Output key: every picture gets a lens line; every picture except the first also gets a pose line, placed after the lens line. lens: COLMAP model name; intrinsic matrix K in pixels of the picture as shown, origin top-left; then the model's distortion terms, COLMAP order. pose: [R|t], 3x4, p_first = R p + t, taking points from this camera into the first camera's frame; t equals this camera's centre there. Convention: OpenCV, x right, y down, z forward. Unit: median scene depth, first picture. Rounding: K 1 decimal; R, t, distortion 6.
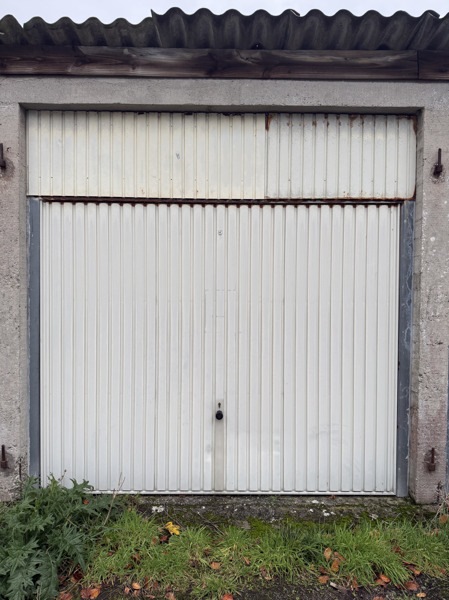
lens RADIAL K [[420.7, 0, 228.6], [0, 420.7, 303.8], [0, 0, 1]] dist [0.049013, -0.025563]
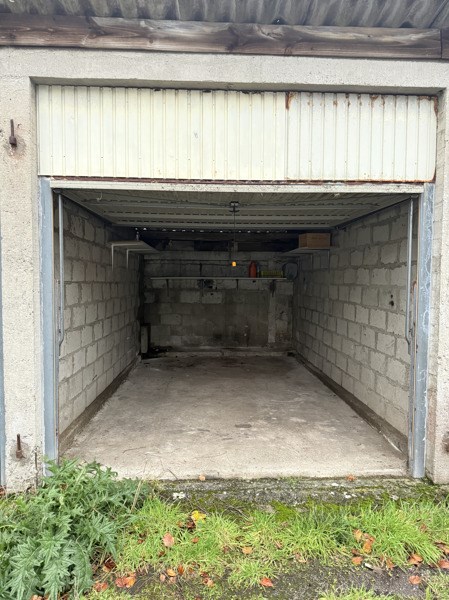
lens RADIAL K [[420.7, 0, 226.8], [0, 420.7, 301.9], [0, 0, 1]] dist [0.049013, -0.025563]
pose [[0.999042, -0.005722, 0.043381, -0.096083], [0.004649, 0.999682, 0.024796, 0.008619], [-0.043509, -0.024570, 0.998751, 0.020032]]
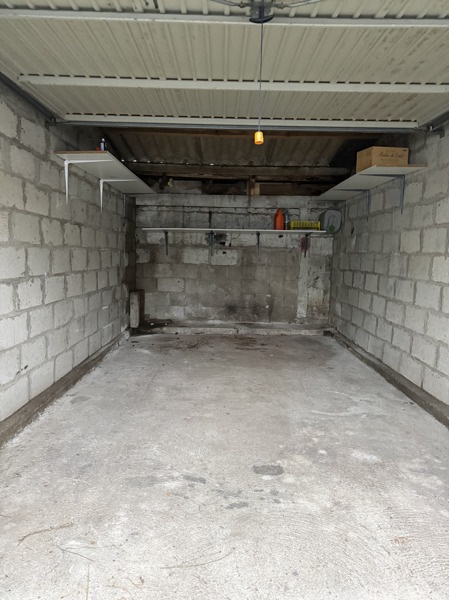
lens RADIAL K [[420.7, 0, 225.5], [0, 420.7, 303.5], [0, 0, 1]] dist [0.049013, -0.025563]
pose [[0.999959, 0.008893, -0.001957, -0.061955], [-0.008672, 0.995626, 0.093030, 0.084550], [0.002776, -0.093009, 0.995661, 0.672199]]
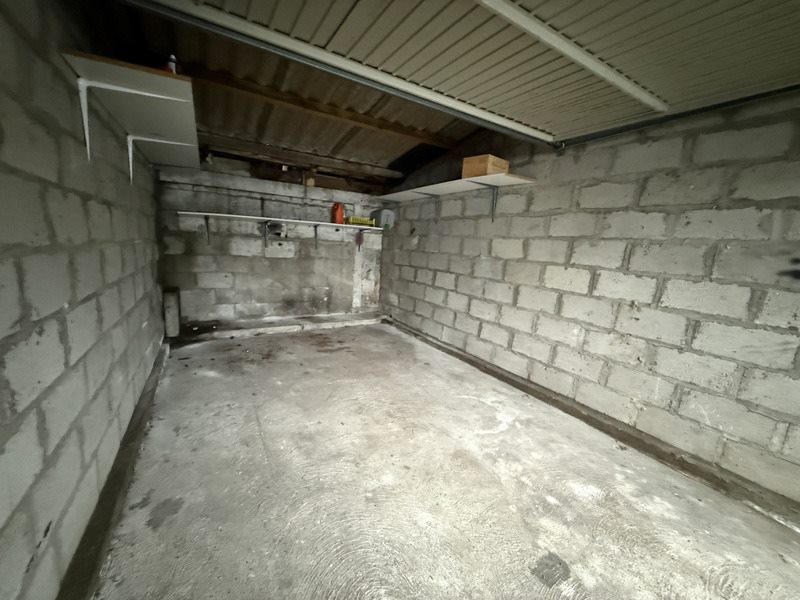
lens RADIAL K [[317.5, 0, 400.1], [0, 317.5, 300.7], [0, 0, 1]] dist [-0.003999, -0.000226]
pose [[0.858599, -0.050334, 0.510171, -0.364163], [-0.035862, 0.986833, 0.157717, 0.032261], [-0.511392, -0.153712, 0.845489, 1.208882]]
